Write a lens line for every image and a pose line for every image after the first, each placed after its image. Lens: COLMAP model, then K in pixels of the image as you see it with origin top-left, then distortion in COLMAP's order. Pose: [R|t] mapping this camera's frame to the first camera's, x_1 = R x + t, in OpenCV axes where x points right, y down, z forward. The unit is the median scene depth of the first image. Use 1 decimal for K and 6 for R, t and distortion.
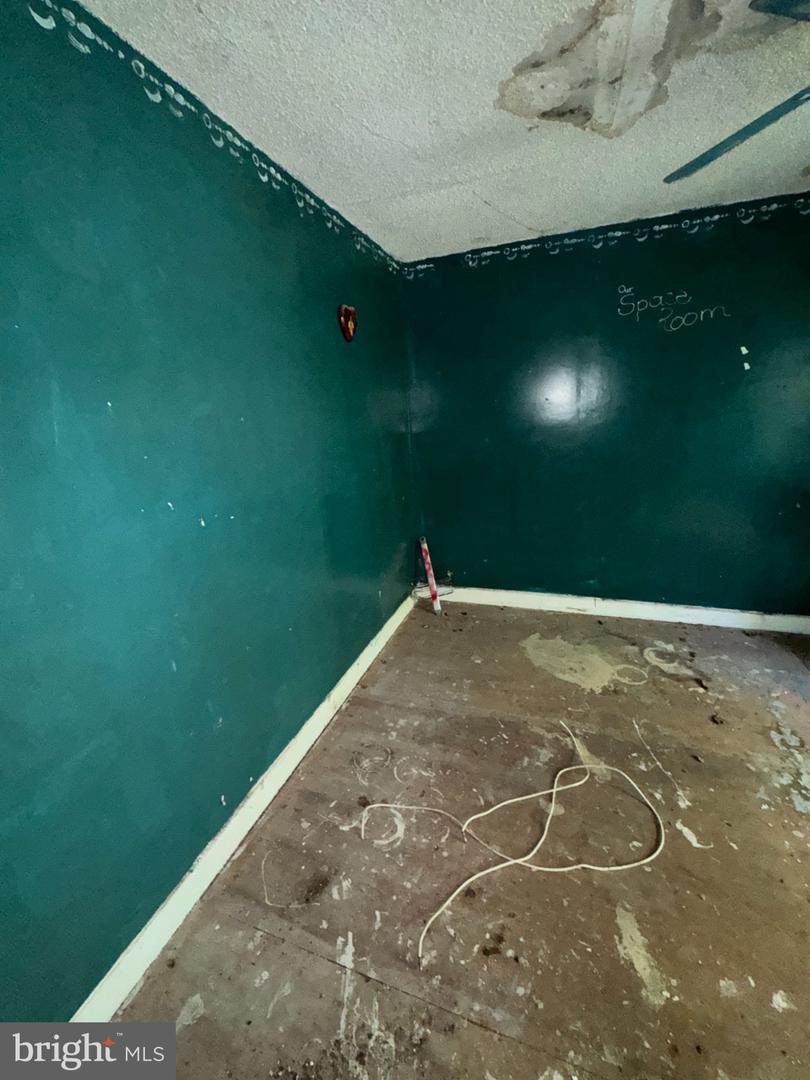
lens RADIAL K [[435.8, 0, 404.6], [0, 435.8, 539.0], [0, 0, 1]] dist [-0.001726, -0.000071]
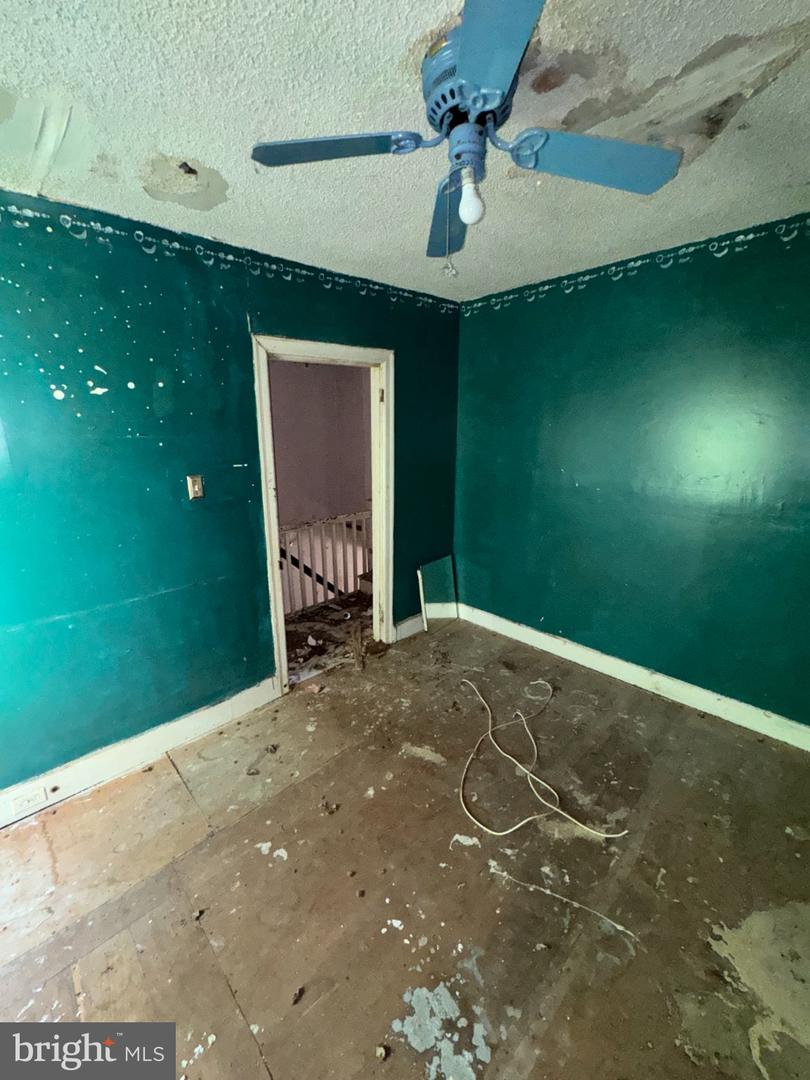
lens RADIAL K [[435.8, 0, 405.4], [0, 435.8, 540.1], [0, 0, 1]] dist [-0.001726, -0.000071]
pose [[-0.444757, 0.271621, -0.853472, 1.177849], [-0.235244, 0.884024, 0.403934, -0.308845], [0.864206, 0.380427, -0.329278, 0.771950]]
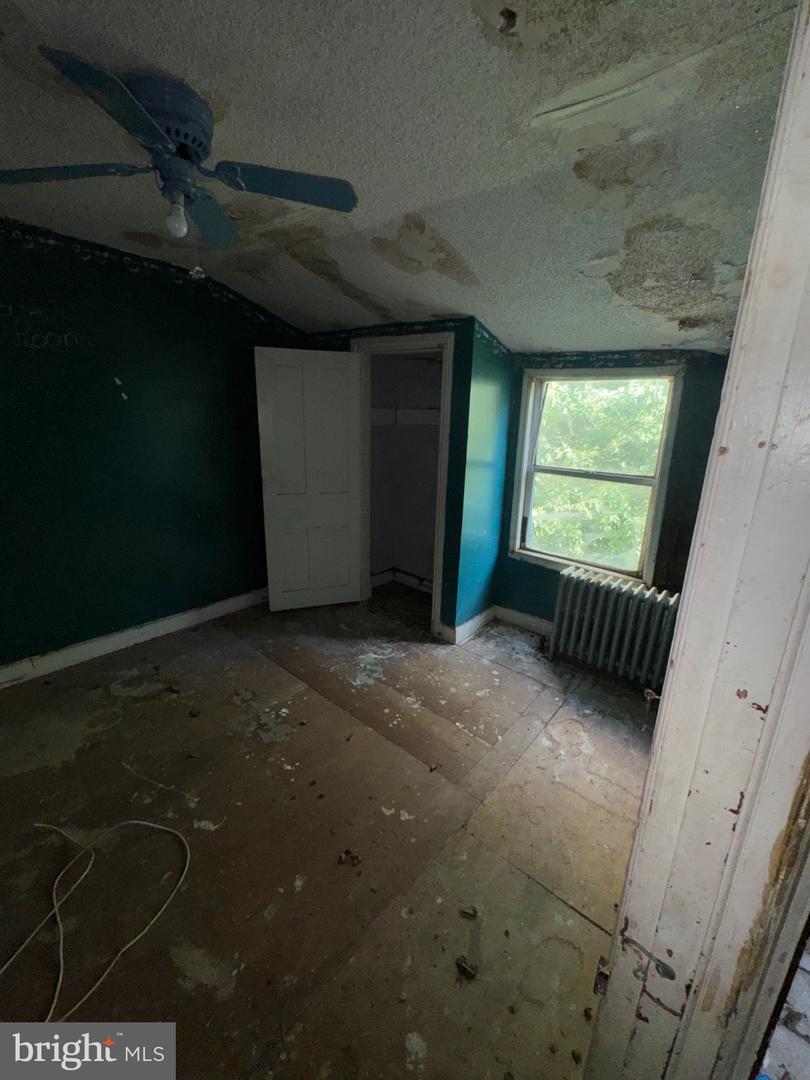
lens RADIAL K [[435.8, 0, 404.2], [0, 435.8, 539.3], [0, 0, 1]] dist [-0.001726, -0.000071]
pose [[0.364717, -0.181994, 0.913159, -0.019072], [0.230469, 0.967840, 0.100843, -0.000842], [-0.902145, 0.173676, 0.394932, 0.006931]]
